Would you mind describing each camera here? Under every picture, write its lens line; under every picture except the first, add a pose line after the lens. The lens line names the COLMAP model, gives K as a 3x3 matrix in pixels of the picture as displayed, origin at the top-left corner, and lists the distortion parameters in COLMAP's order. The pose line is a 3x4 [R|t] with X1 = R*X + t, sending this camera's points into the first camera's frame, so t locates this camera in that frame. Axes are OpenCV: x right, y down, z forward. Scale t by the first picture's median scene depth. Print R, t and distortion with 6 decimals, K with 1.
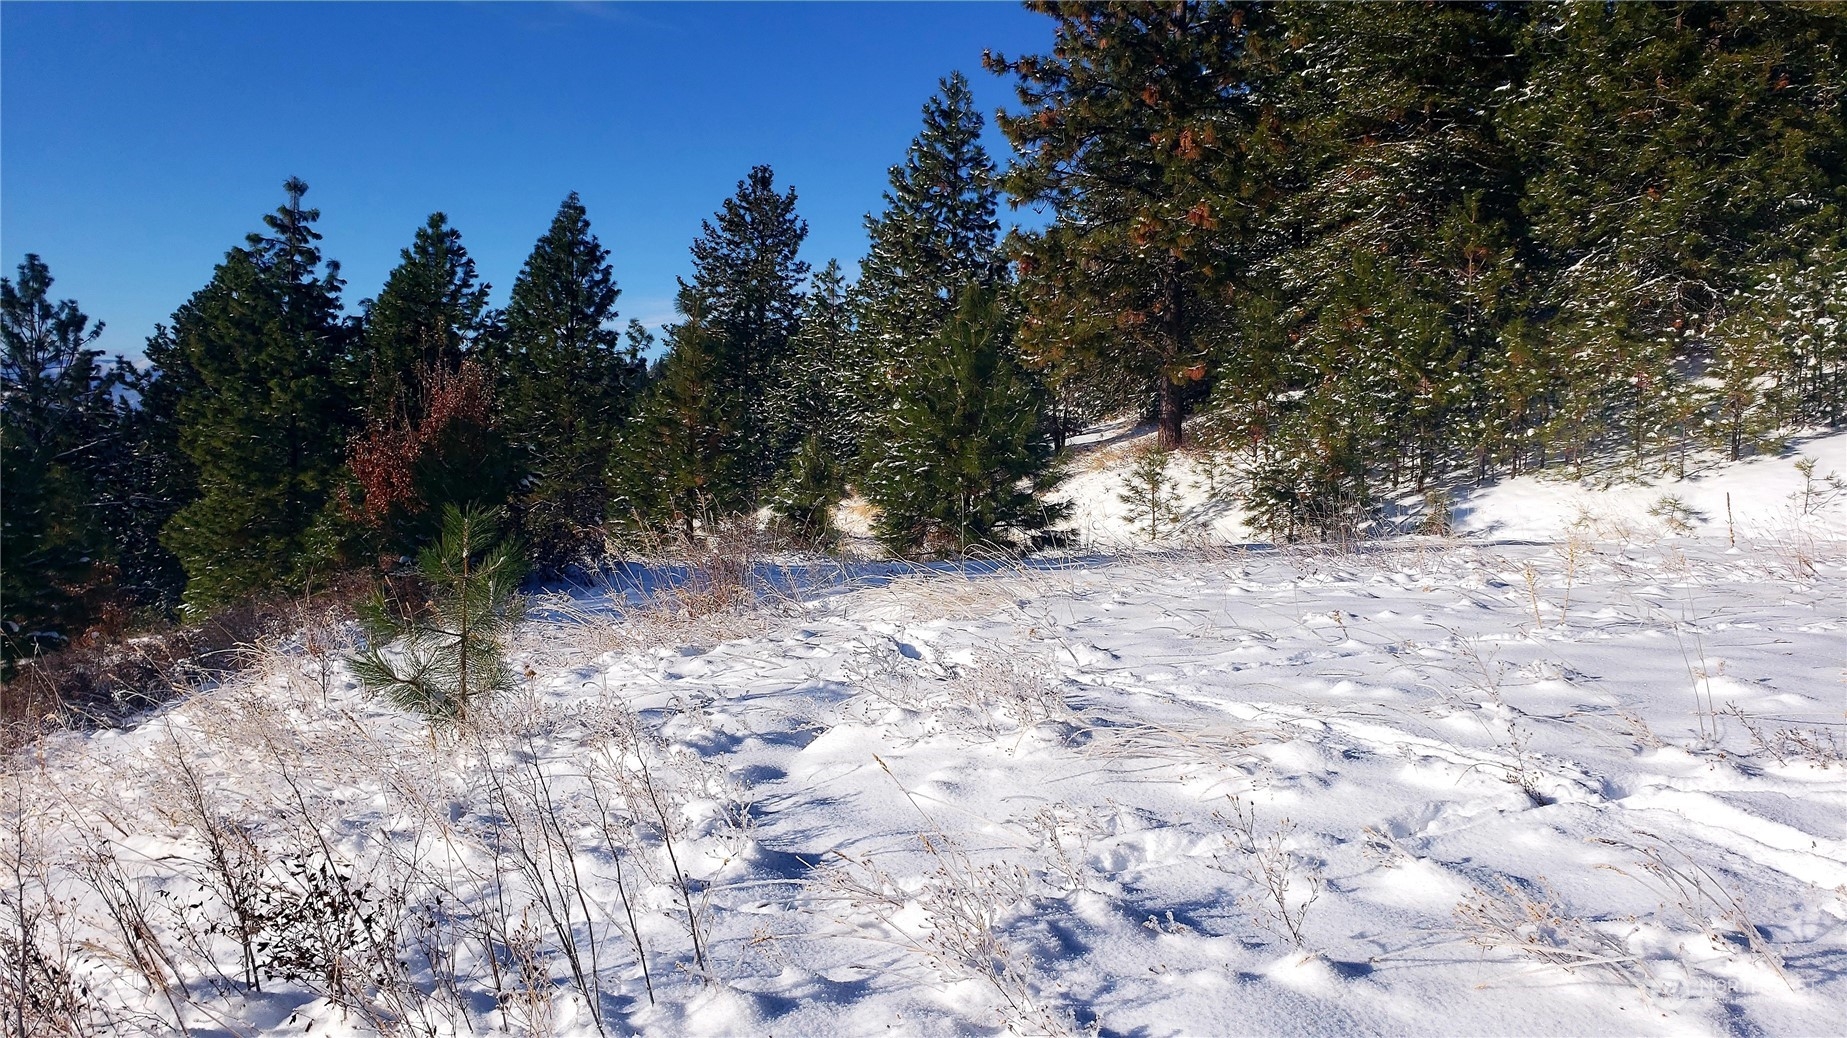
lens RADIAL K [[1429.7, 0, 923.5], [0, 1429.7, 519.0], [0, 0, 1]] dist [0.000998, 0.045406]
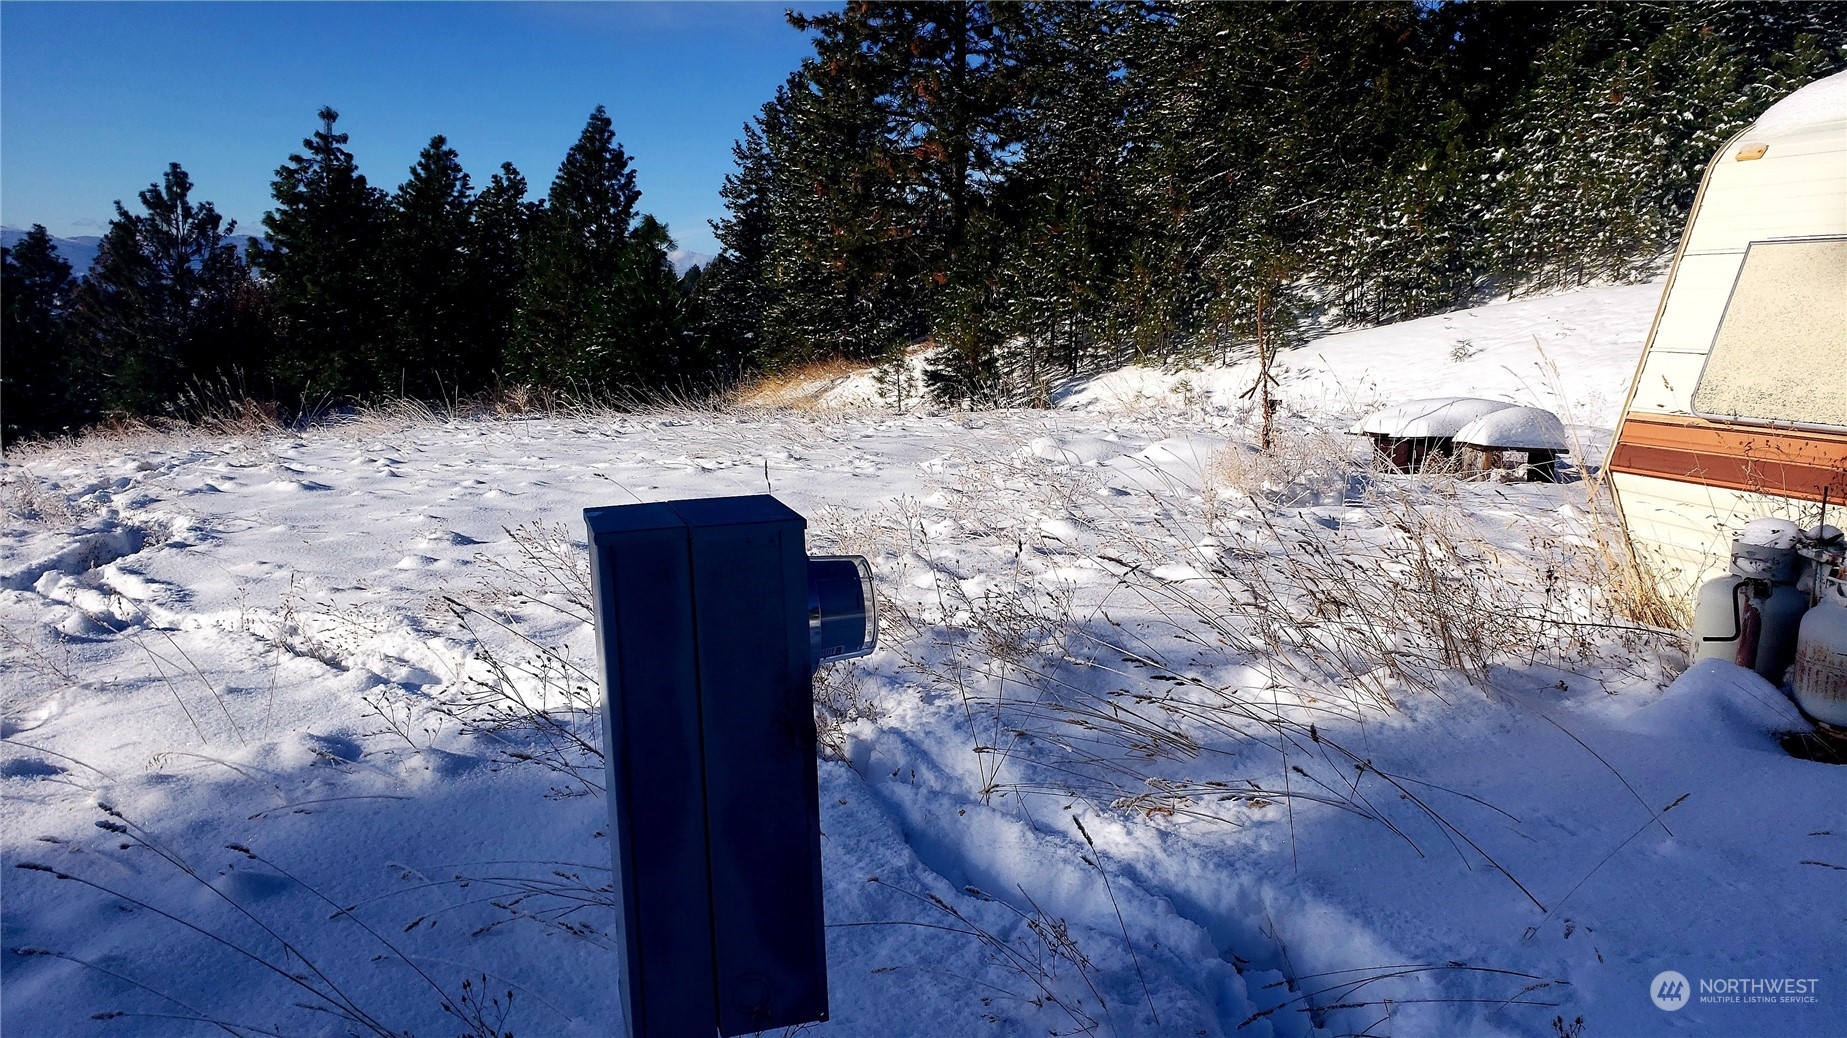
lens RADIAL K [[1369.6, 0, 922.8], [0, 1369.6, 543.0], [0, 0, 1]] dist [0.007502, 0.026504]
pose [[0.993147, 0.022517, -0.114684, 0.148285], [-0.010072, 0.994104, 0.107960, 0.000077], [0.116439, -0.106065, 0.987518, -0.099267]]
